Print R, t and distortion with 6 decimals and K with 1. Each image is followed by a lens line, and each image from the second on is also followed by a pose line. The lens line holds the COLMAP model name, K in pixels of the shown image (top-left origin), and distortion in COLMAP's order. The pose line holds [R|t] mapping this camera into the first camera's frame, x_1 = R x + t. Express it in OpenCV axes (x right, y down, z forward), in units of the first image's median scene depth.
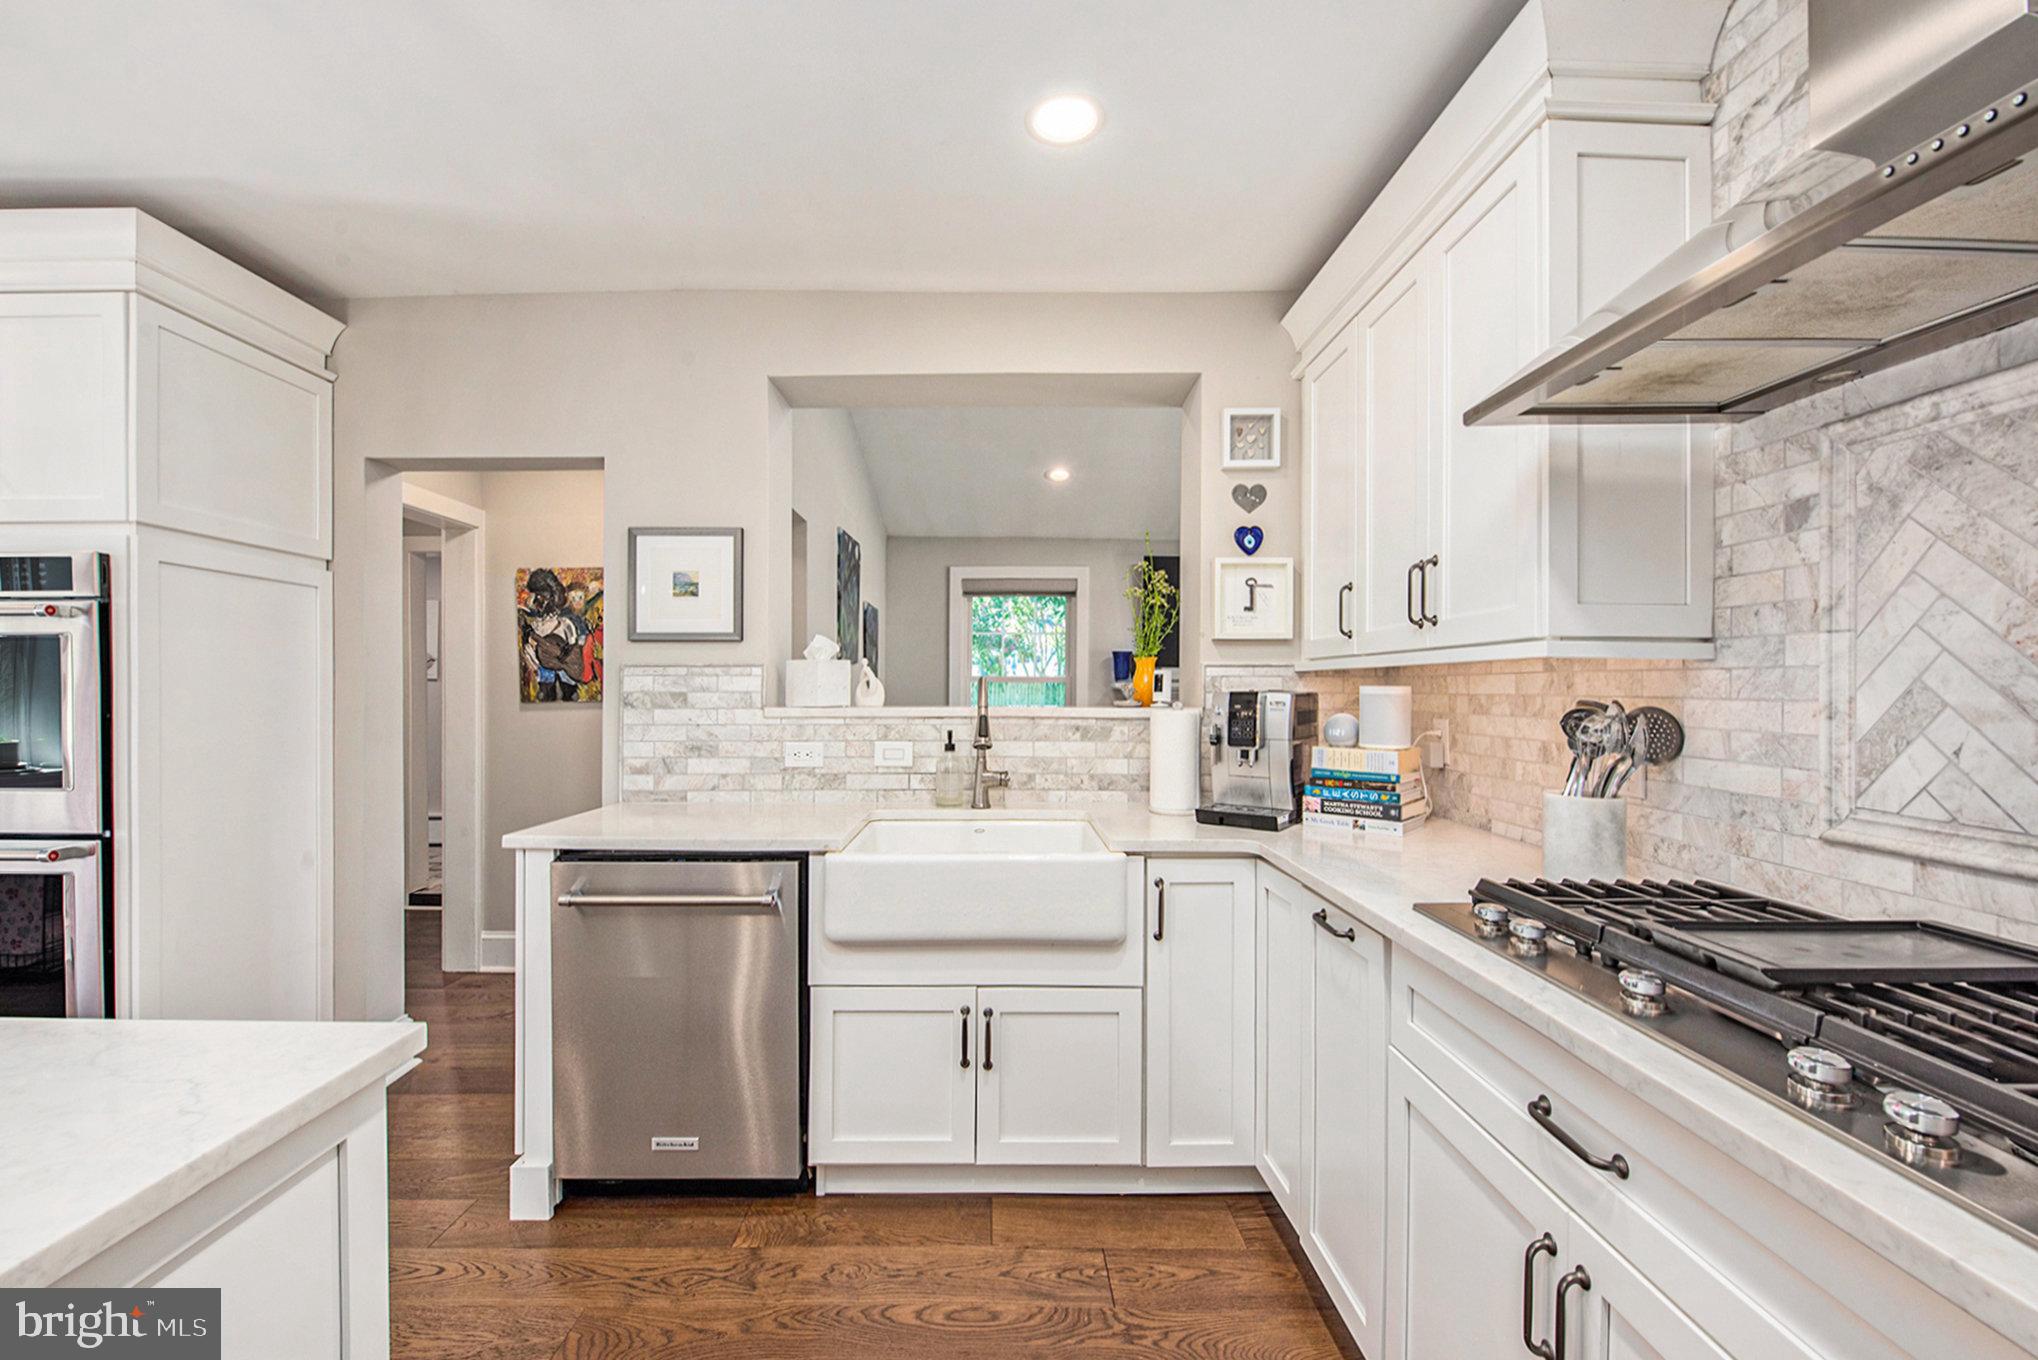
lens RADIAL K [[863.1, 0, 1022.5], [0, 863.1, 683.6], [0, 0, 1]] dist [0.010955, -0.015555]
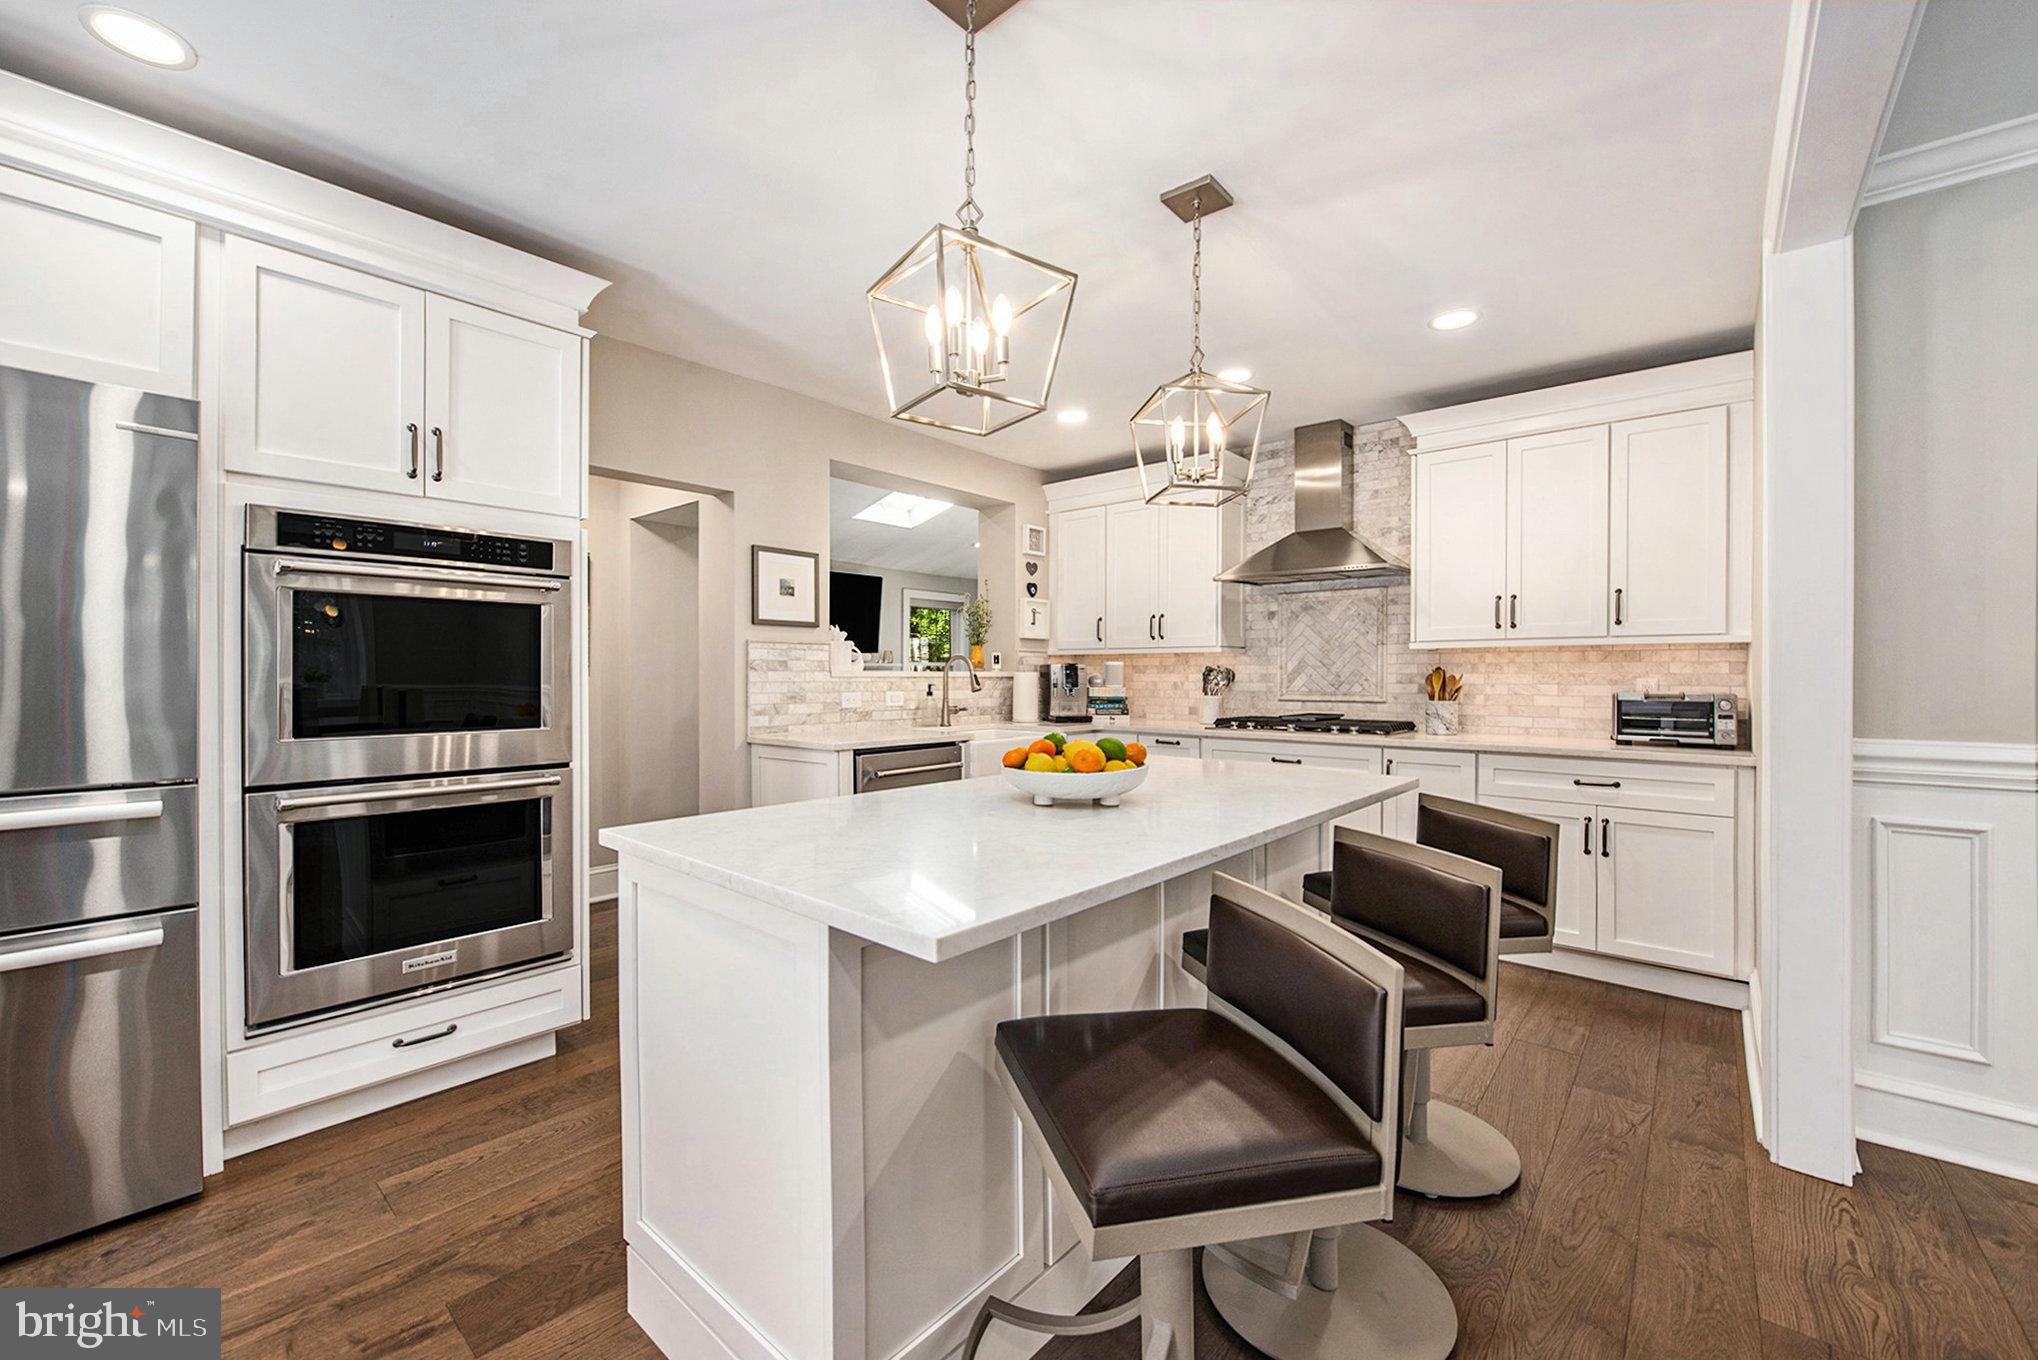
lens RADIAL K [[801.9, 0, 1029.0], [0, 801.9, 674.3], [0, 0, 1]] dist [-0.020609, -0.000166]
pose [[0.640818, 0.001903, 0.767691, -1.332932], [-0.006420, 0.999975, 0.002881, 0.031544], [-0.767666, -0.006775, 0.640814, -0.233589]]
